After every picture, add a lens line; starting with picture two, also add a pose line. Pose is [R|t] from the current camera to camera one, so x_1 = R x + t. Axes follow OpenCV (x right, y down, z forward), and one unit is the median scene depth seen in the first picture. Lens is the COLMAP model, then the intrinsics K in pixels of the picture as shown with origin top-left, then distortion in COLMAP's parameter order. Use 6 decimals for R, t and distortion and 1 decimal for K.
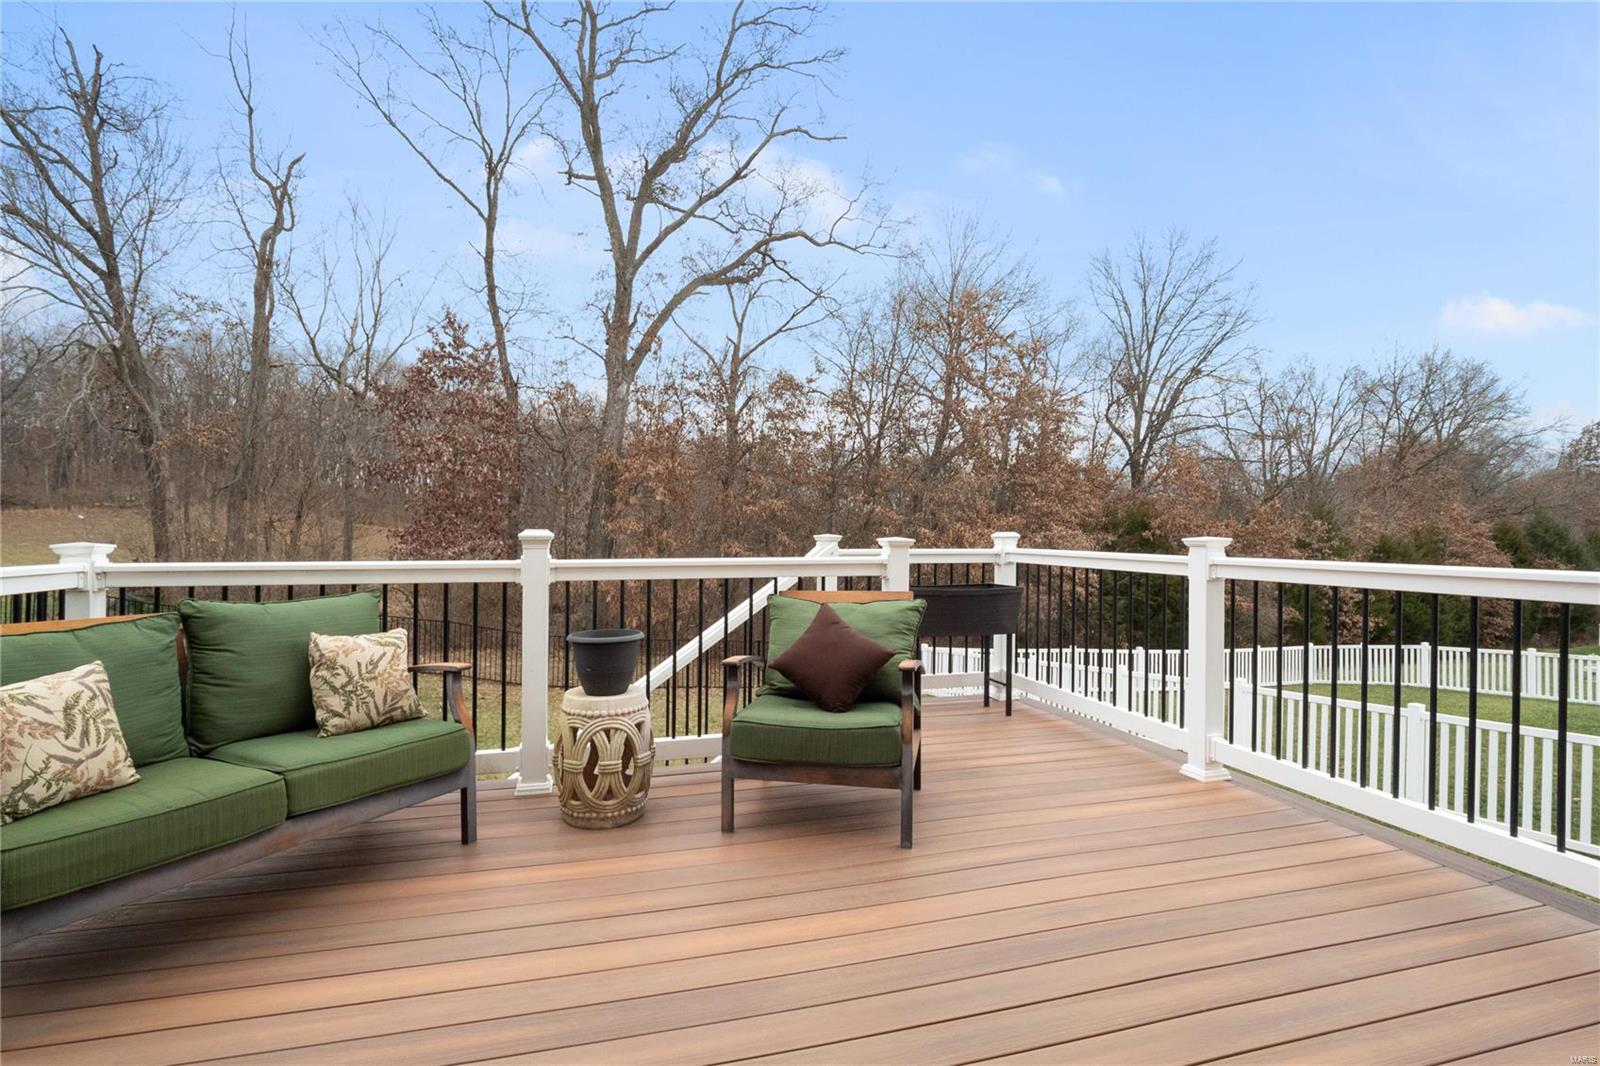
lens RADIAL K [[777.6, 0, 800.0], [0, 777.6, 533.0], [0, 0, 1]] dist [-0.012009, -0.000446]
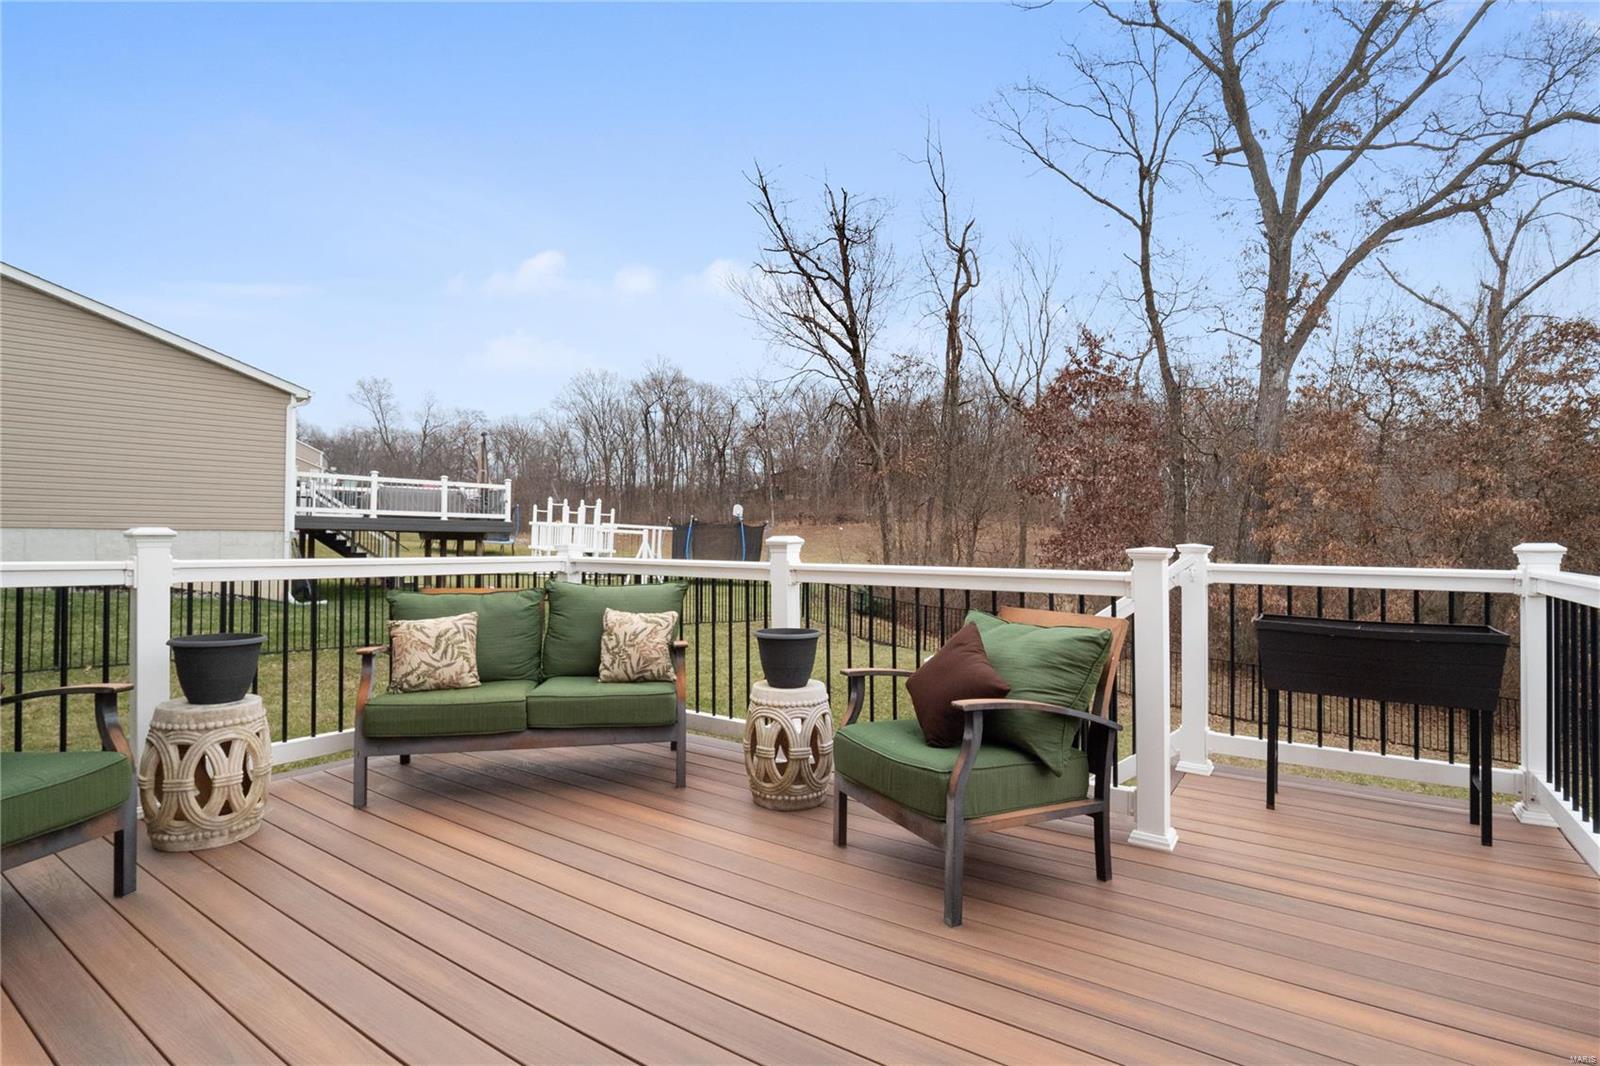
lens RADIAL K [[770.6, 0, 794.7], [0, 770.6, 523.5], [0, 0, 1]] dist [-0.003605, -0.000864]
pose [[0.651099, -0.010967, -0.758914, 0.071571], [-0.008027, 0.999740, -0.021334, 0.000214], [0.758950, 0.019983, 0.650842, 0.037196]]
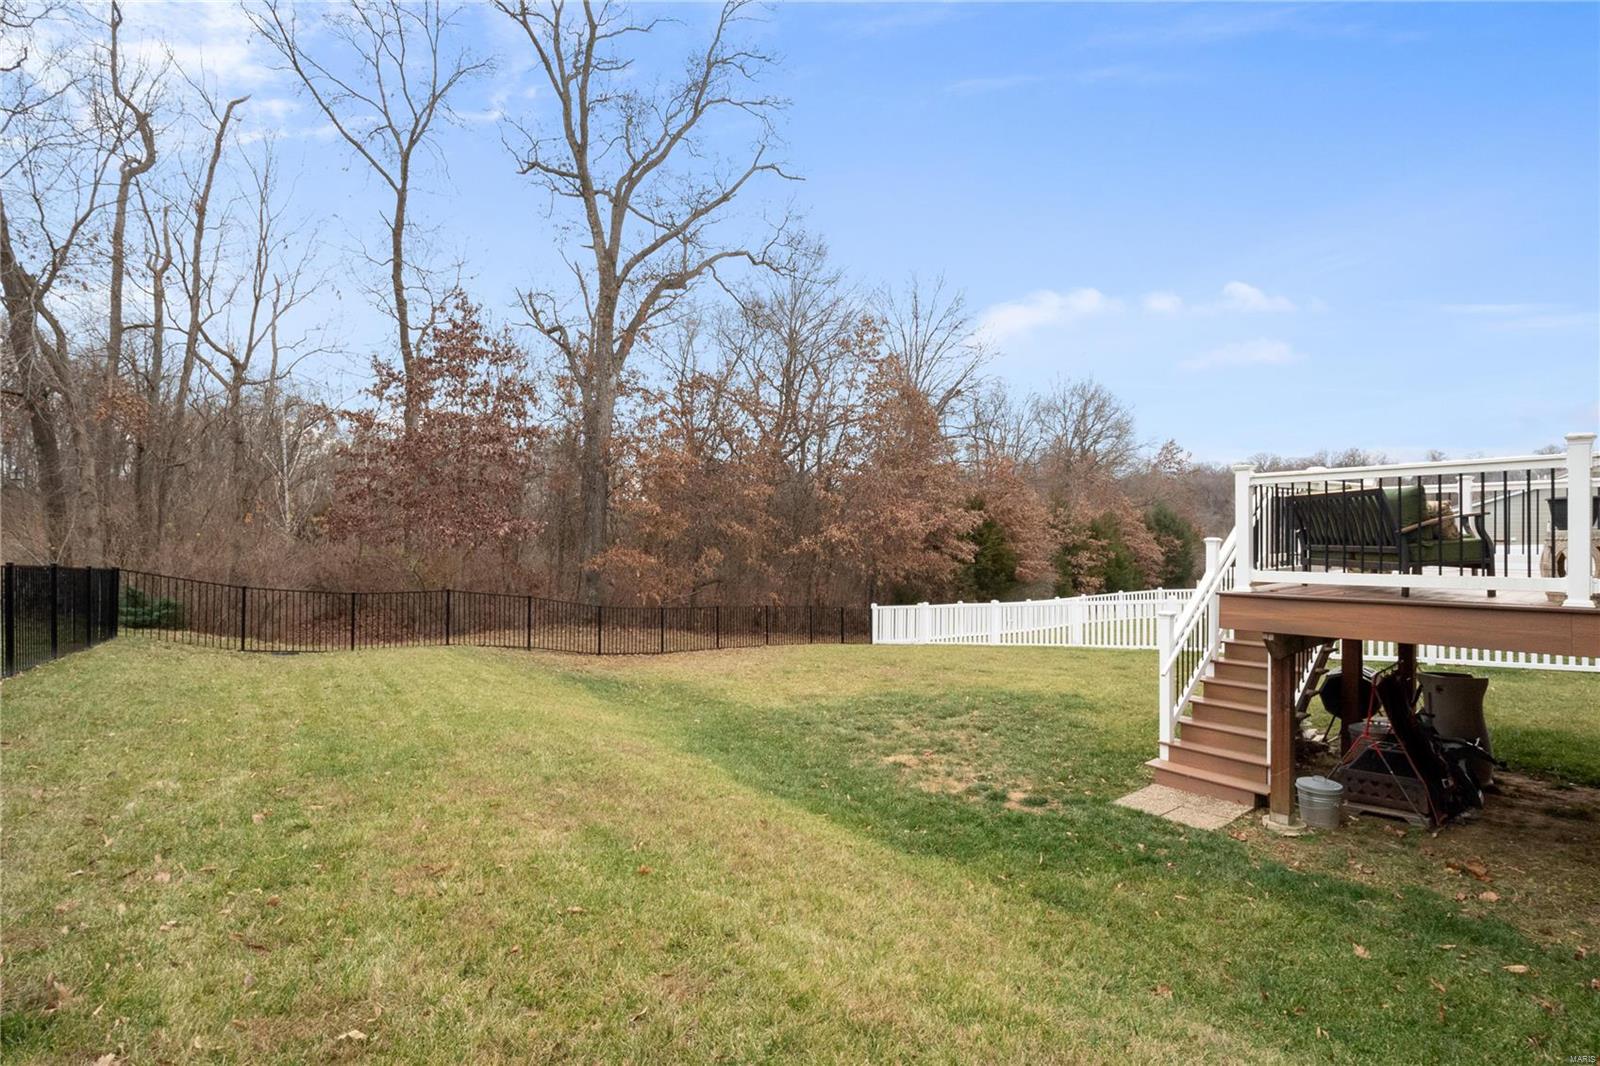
lens RADIAL K [[751.2, 0, 801.1], [0, 751.2, 529.3], [0, 0, 1]] dist [-0.002534, -0.000438]
pose [[0.926469, -0.009638, 0.376247, -0.413540], [0.009839, 0.999951, 0.001387, 0.025047], [-0.376242, 0.002417, 0.926518, -0.063793]]
